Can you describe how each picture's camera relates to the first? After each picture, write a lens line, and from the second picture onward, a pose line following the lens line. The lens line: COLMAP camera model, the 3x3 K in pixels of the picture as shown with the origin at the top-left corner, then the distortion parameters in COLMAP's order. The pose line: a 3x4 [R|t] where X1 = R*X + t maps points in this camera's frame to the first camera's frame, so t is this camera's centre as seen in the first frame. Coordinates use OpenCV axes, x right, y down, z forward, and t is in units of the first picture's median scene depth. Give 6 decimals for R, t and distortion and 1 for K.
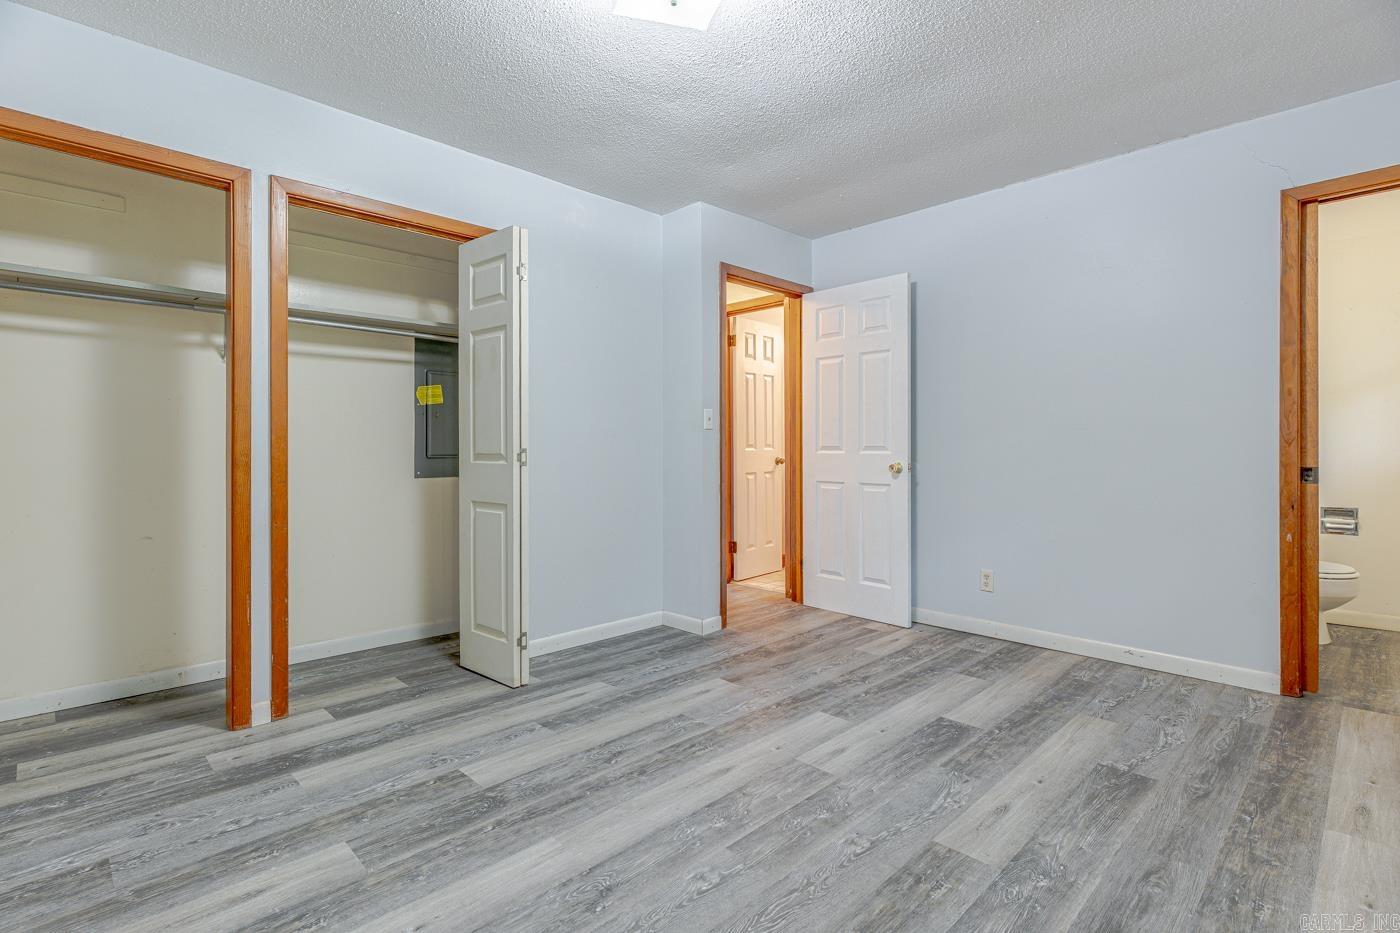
lens RADIAL K [[671.6, 0, 699.5], [0, 671.6, 459.2], [0, 0, 1]] dist [0.000710, 0.000450]
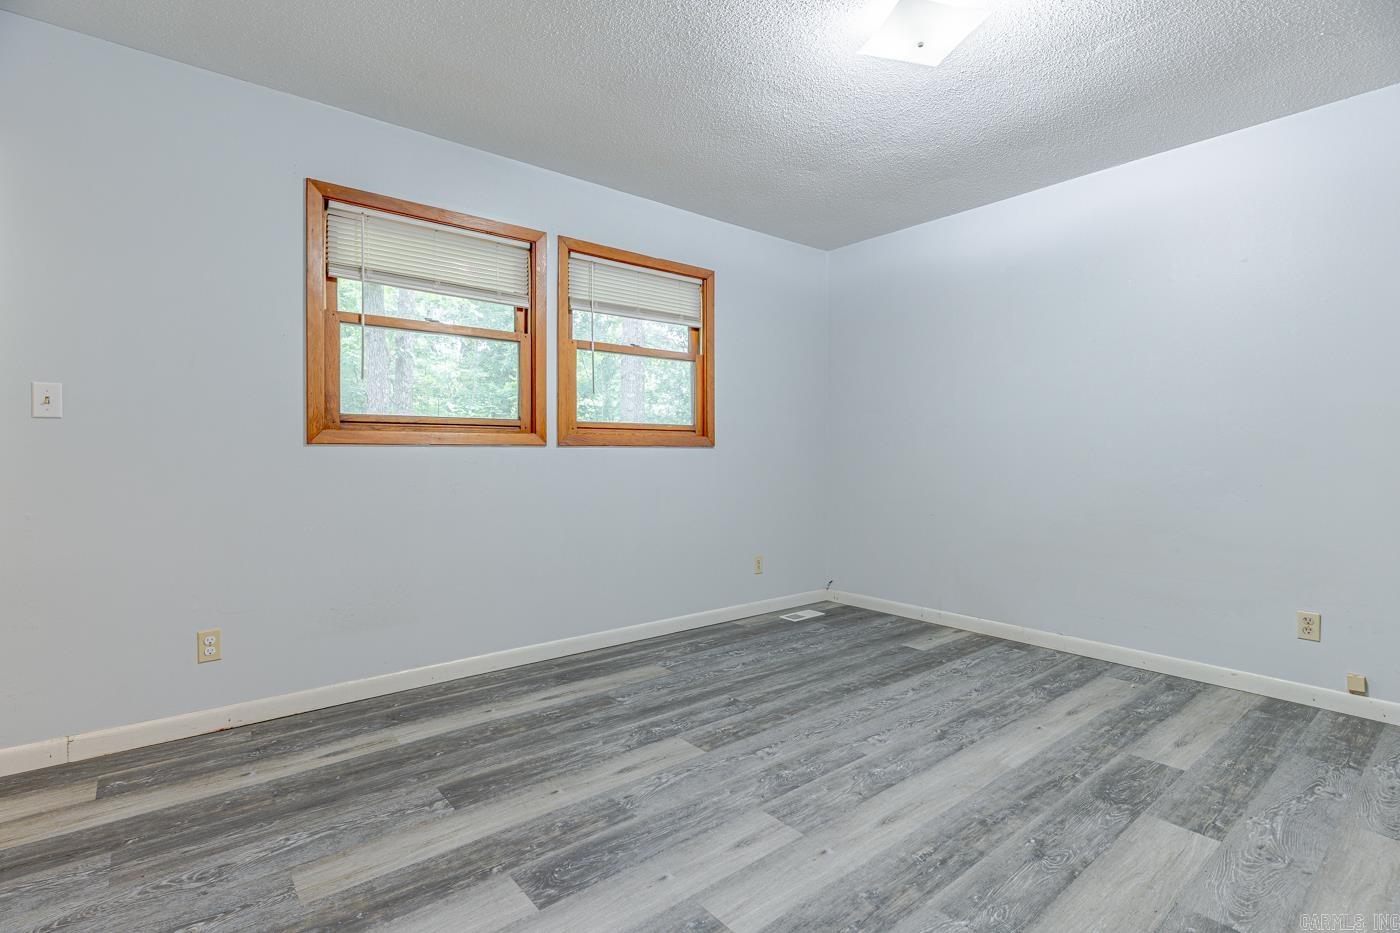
lens RADIAL K [[671.6, 0, 699.5], [0, 671.6, 459.2], [0, 0, 1]] dist [0.000710, 0.000450]
pose [[-0.996165, 0.002300, 0.087464, 0.216073], [0.004703, 0.999617, 0.027283, -0.031996], [-0.087367, 0.027590, -0.995794, 2.002506]]
